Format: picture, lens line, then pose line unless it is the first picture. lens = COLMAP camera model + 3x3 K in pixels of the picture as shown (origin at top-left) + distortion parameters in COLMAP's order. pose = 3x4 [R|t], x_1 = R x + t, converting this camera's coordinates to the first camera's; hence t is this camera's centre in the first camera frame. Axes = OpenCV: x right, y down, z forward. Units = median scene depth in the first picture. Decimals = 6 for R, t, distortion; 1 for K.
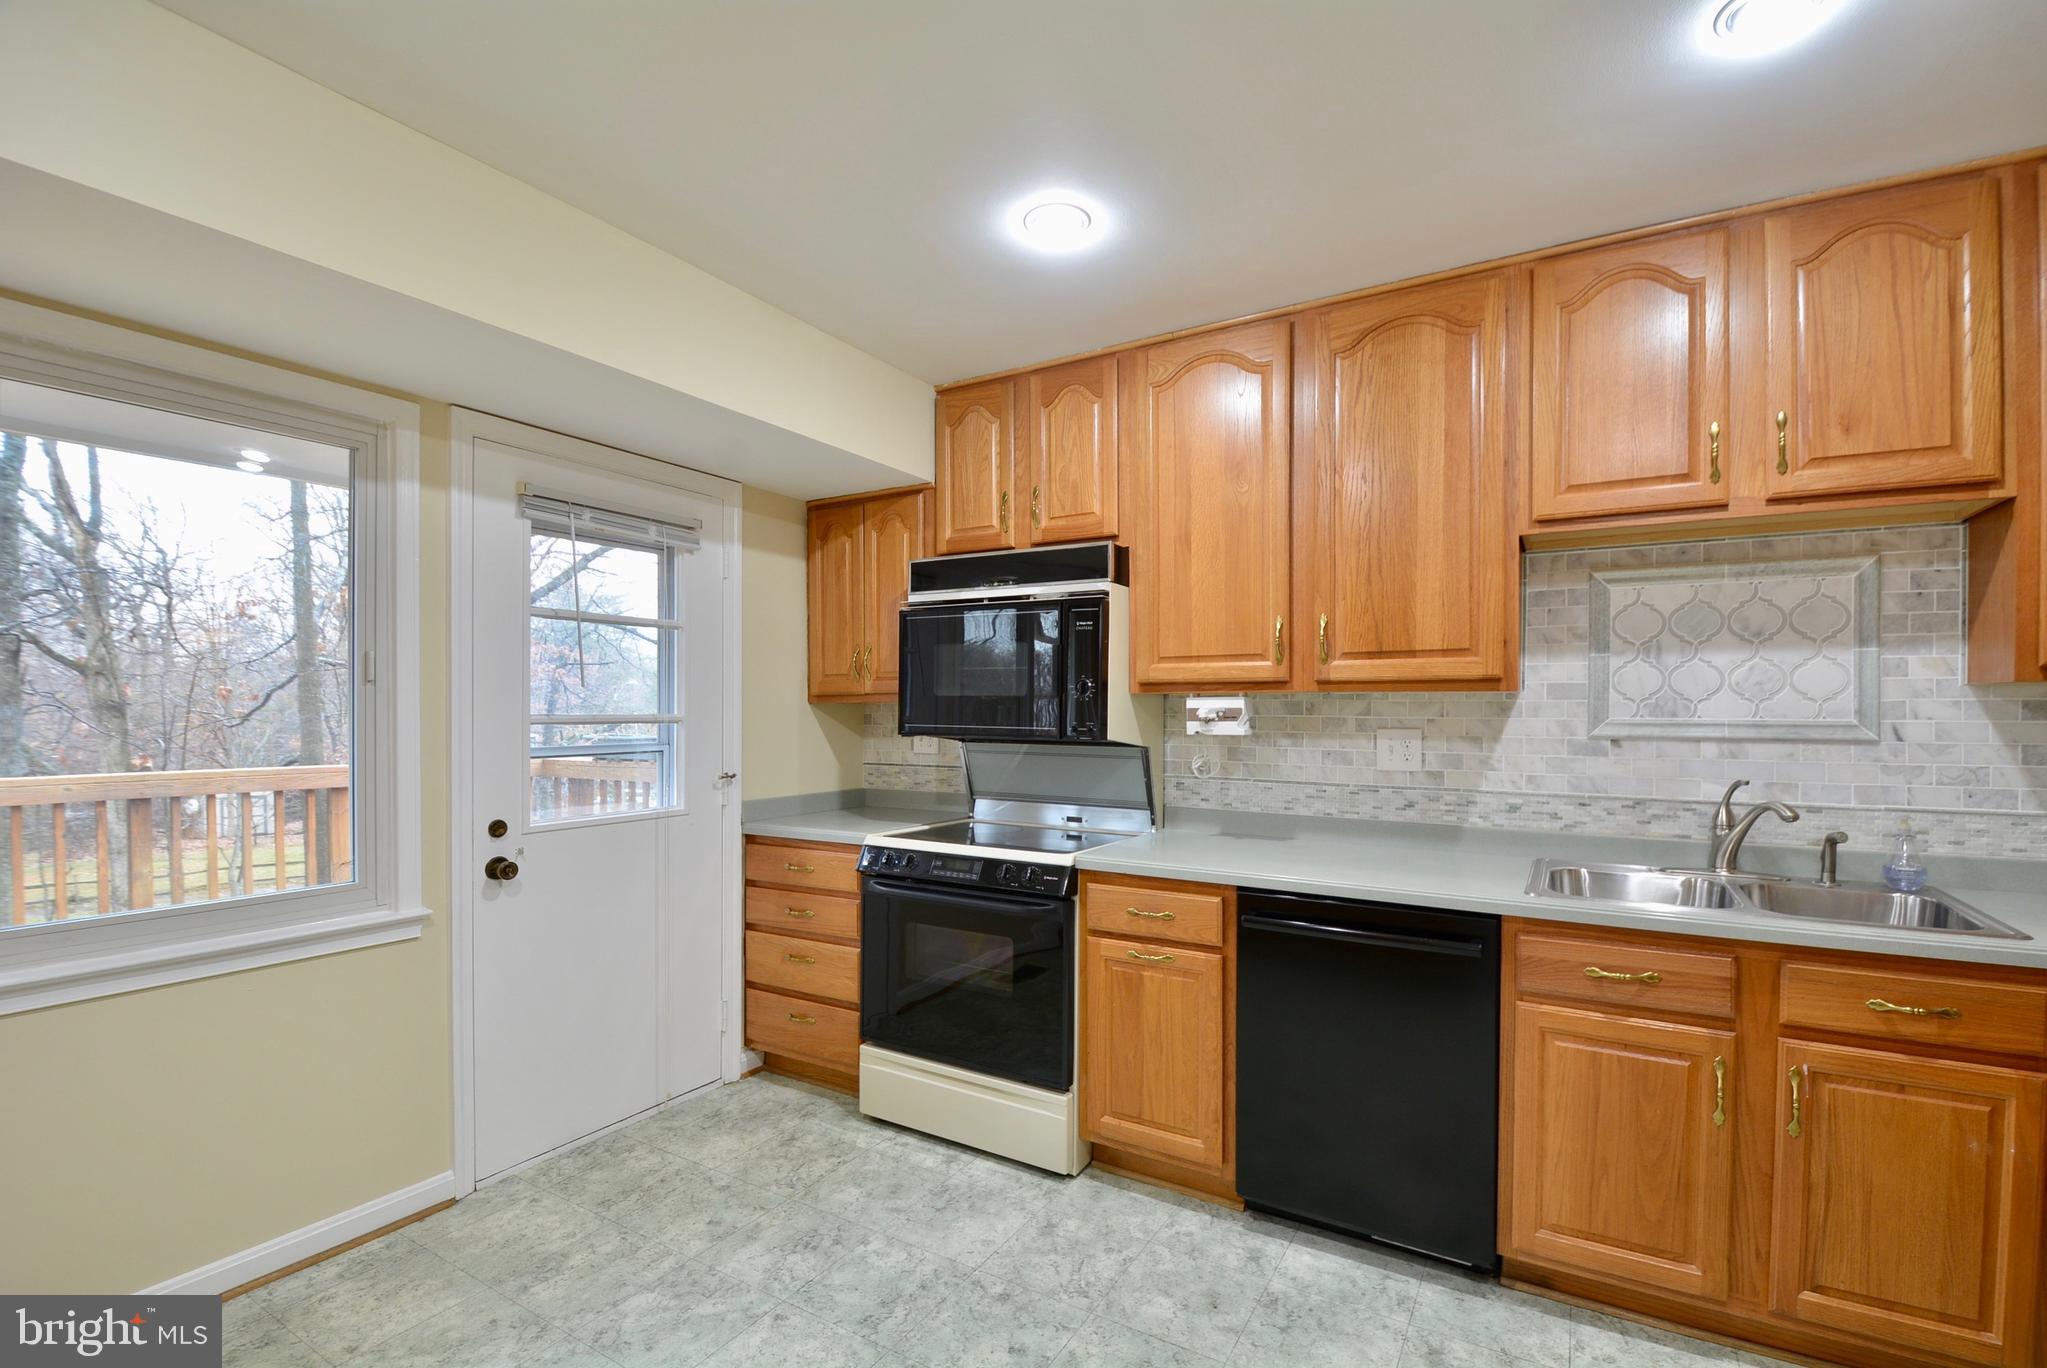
lens RADIAL K [[896.3, 0, 1063.0], [0, 896.3, 718.4], [0, 0, 1]] dist [0.015313, -0.023169]
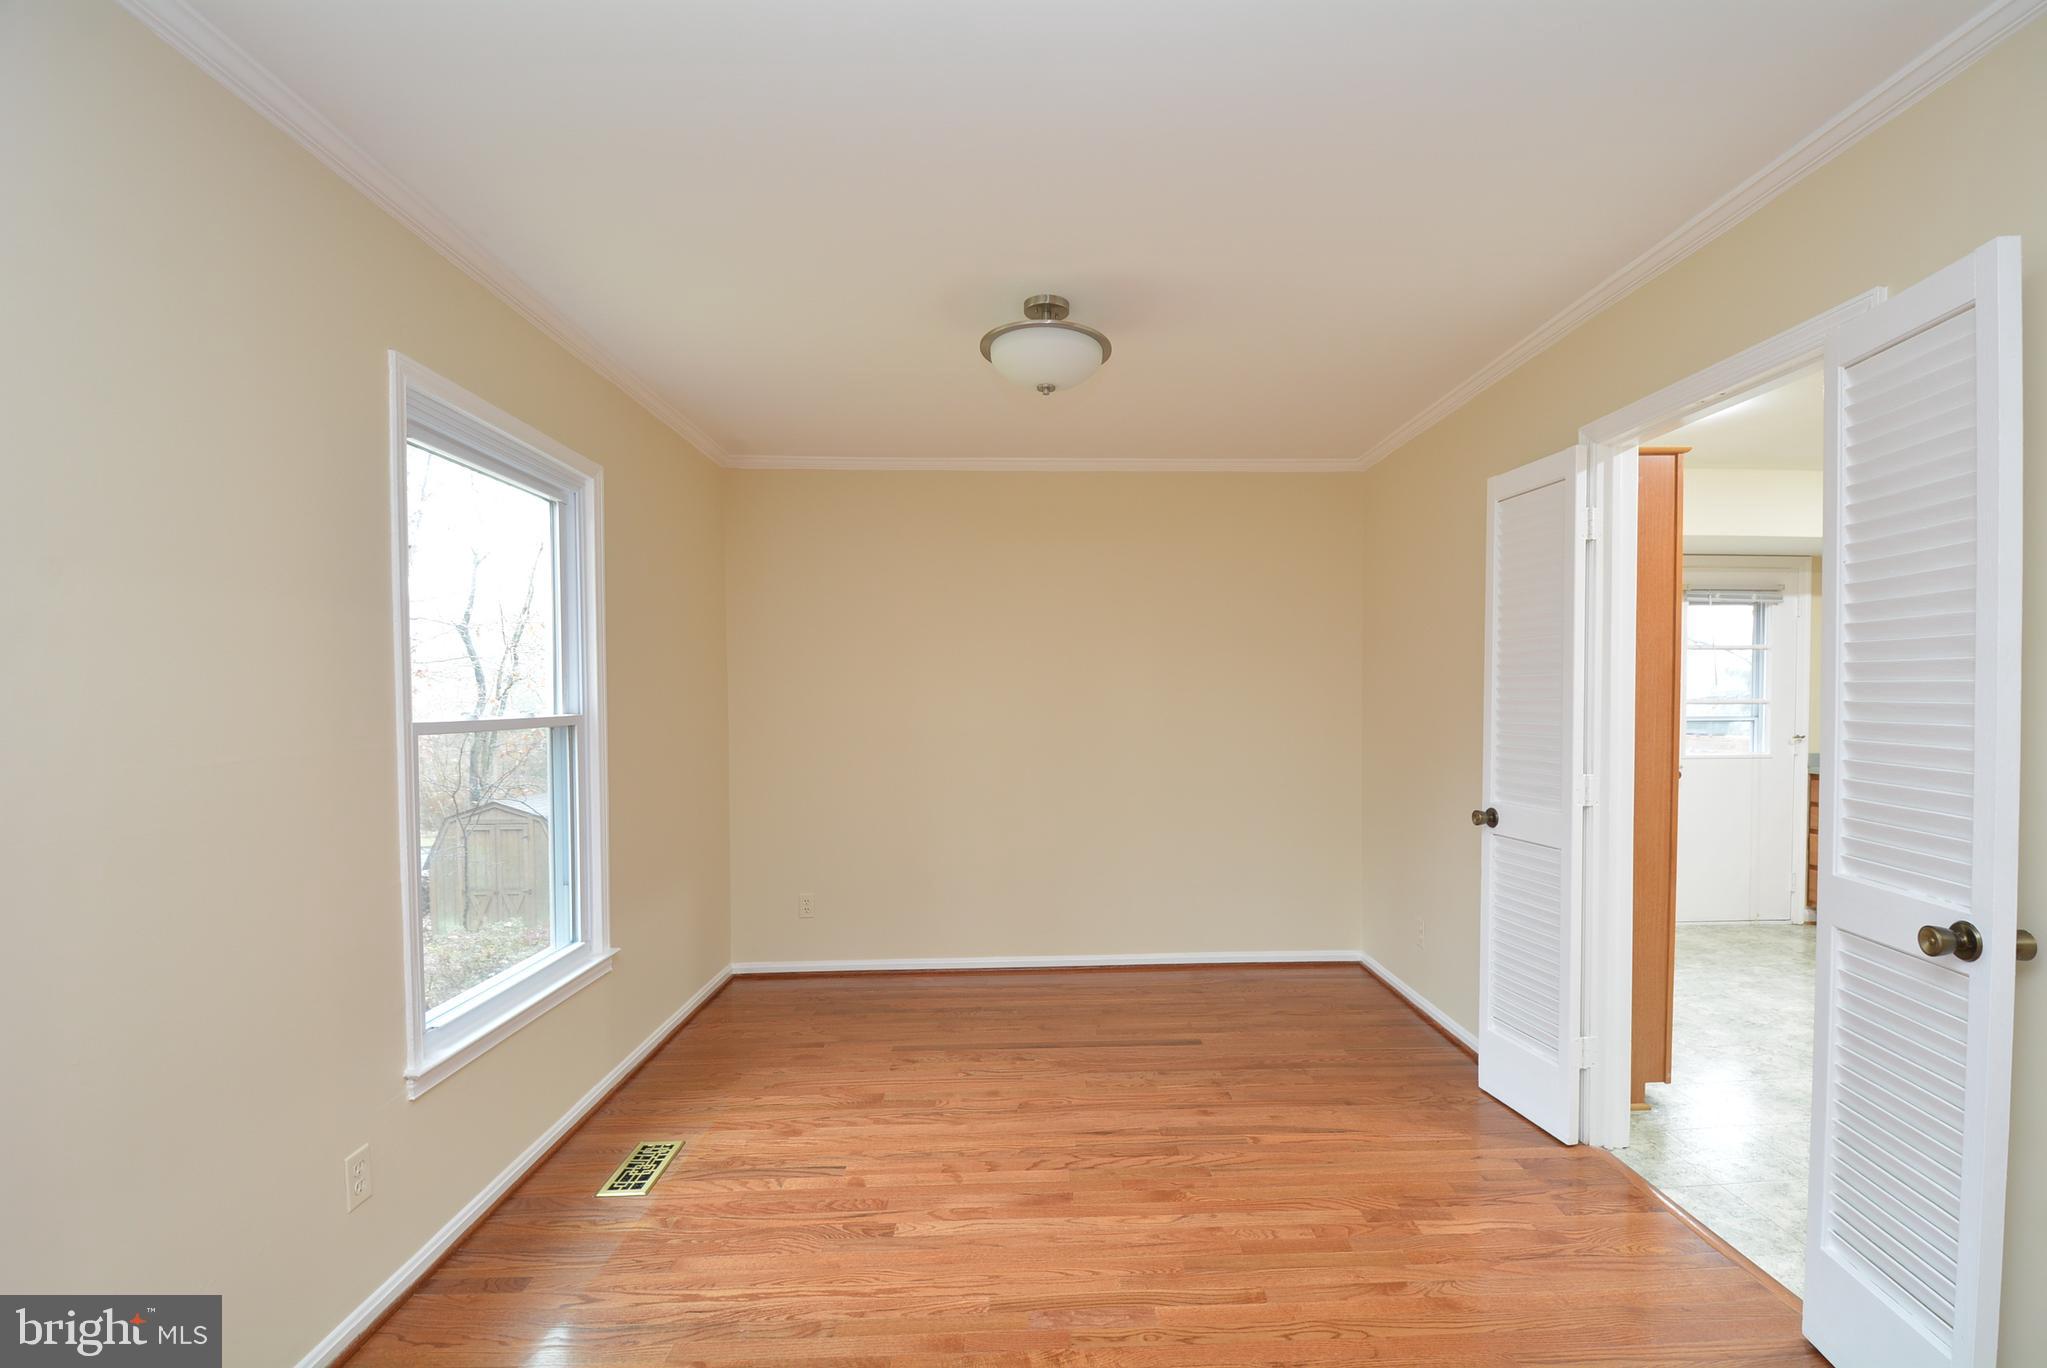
lens RADIAL K [[896.3, 0, 1063.0], [0, 896.3, 718.4], [0, 0, 1]] dist [0.015313, -0.023169]
pose [[0.542390, 0.016590, -0.839963, 0.330677], [-0.006250, 0.999857, 0.015712, 0.016319], [0.840104, -0.003272, 0.542416, -1.238617]]
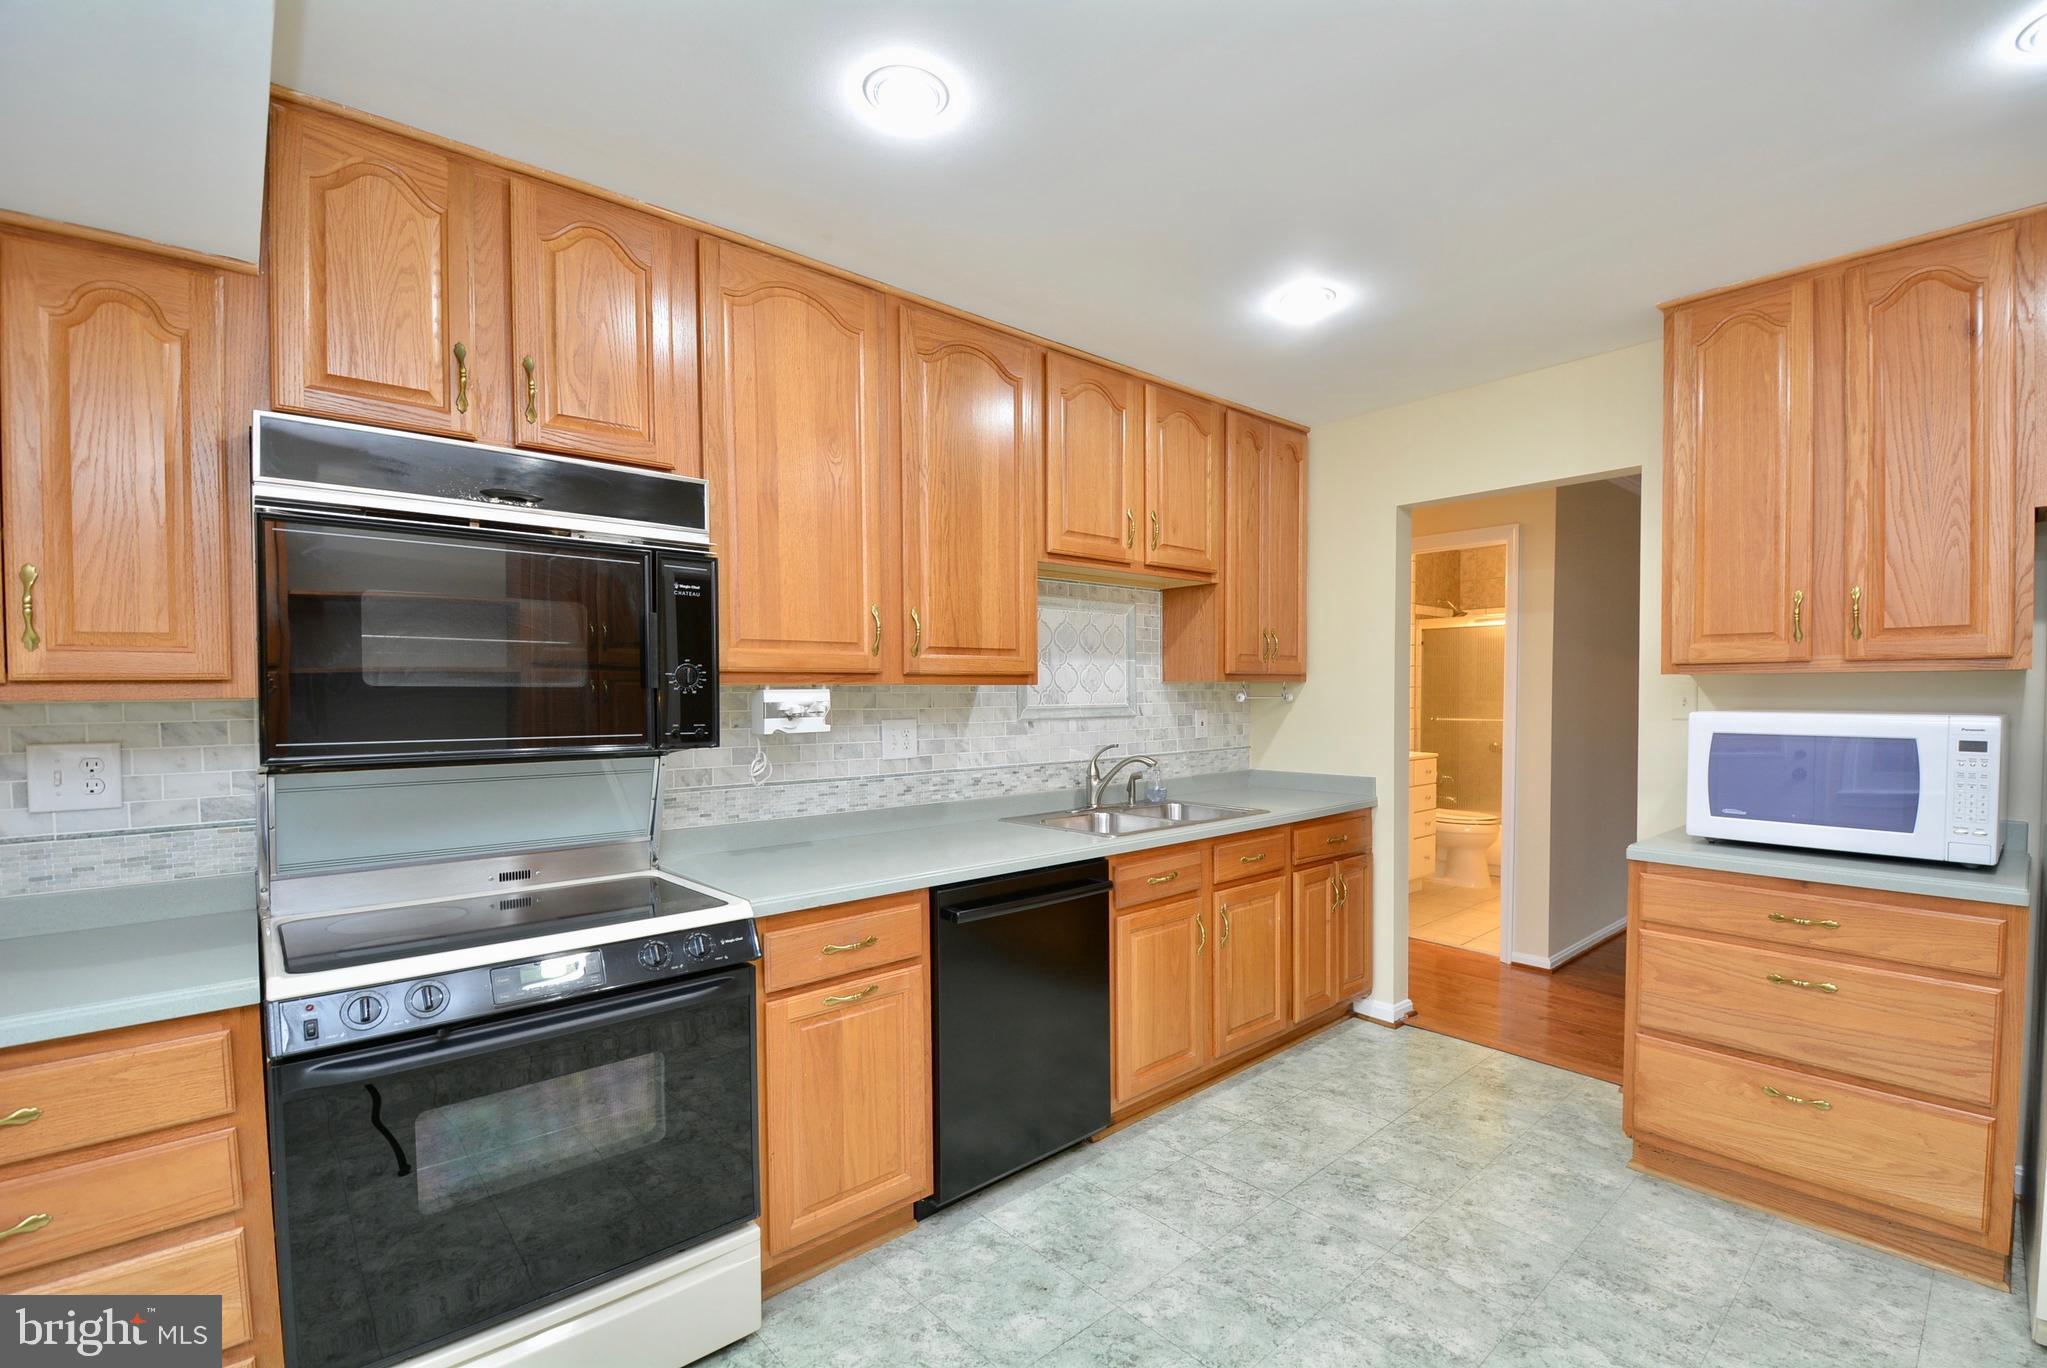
lens RADIAL K [[896.3, 0, 1063.0], [0, 896.3, 718.4], [0, 0, 1]] dist [0.015313, -0.023169]
pose [[0.305732, -0.030514, 0.951628, -0.597007], [0.021451, 0.999453, 0.025156, -0.012487], [-0.951876, 0.012722, 0.306220, 0.509236]]
